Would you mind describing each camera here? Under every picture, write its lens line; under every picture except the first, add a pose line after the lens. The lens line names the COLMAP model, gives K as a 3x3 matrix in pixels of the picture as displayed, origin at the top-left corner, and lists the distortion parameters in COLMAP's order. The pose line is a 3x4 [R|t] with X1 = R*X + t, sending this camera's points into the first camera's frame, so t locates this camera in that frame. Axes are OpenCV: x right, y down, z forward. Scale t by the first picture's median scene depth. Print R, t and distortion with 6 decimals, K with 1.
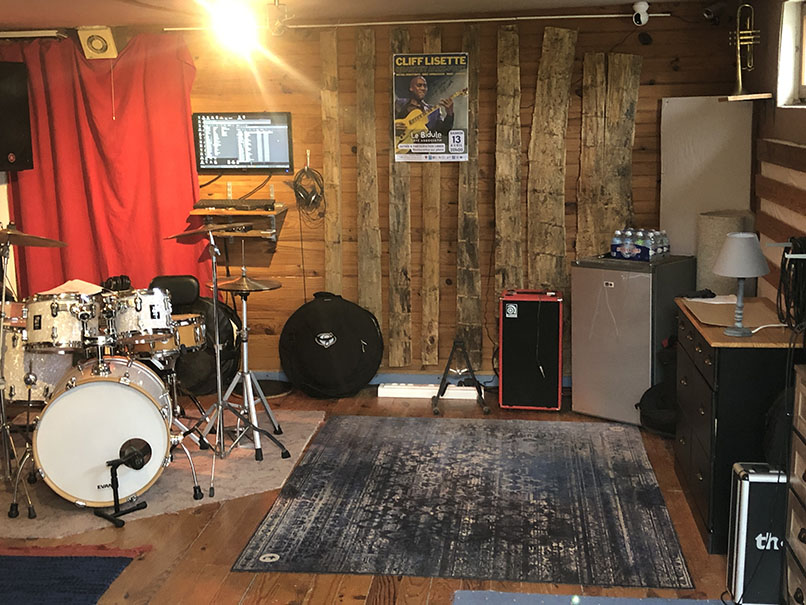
lens RADIAL K [[986.8, 0, 403.0], [0, 986.8, 302.5], [0, 0, 1]] dist [0.099469, -0.586031]
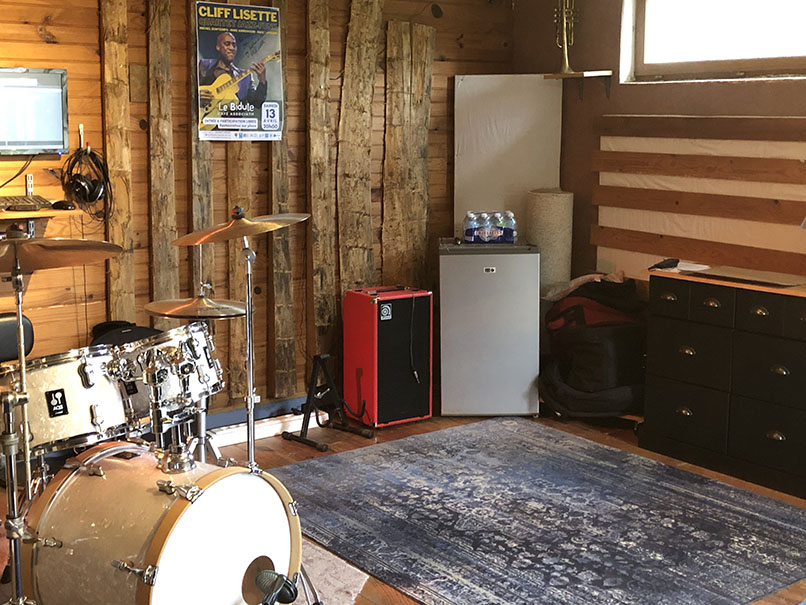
lens RADIAL K [[986.8, 0, 403.0], [0, 986.8, 302.5], [0, 0, 1]] dist [0.099469, -0.586031]
pose [[0.737185, -0.101721, 0.667990, -0.429484], [0.111383, 0.993373, 0.028349, -0.021736], [-0.666447, 0.053504, 0.743630, 0.333654]]
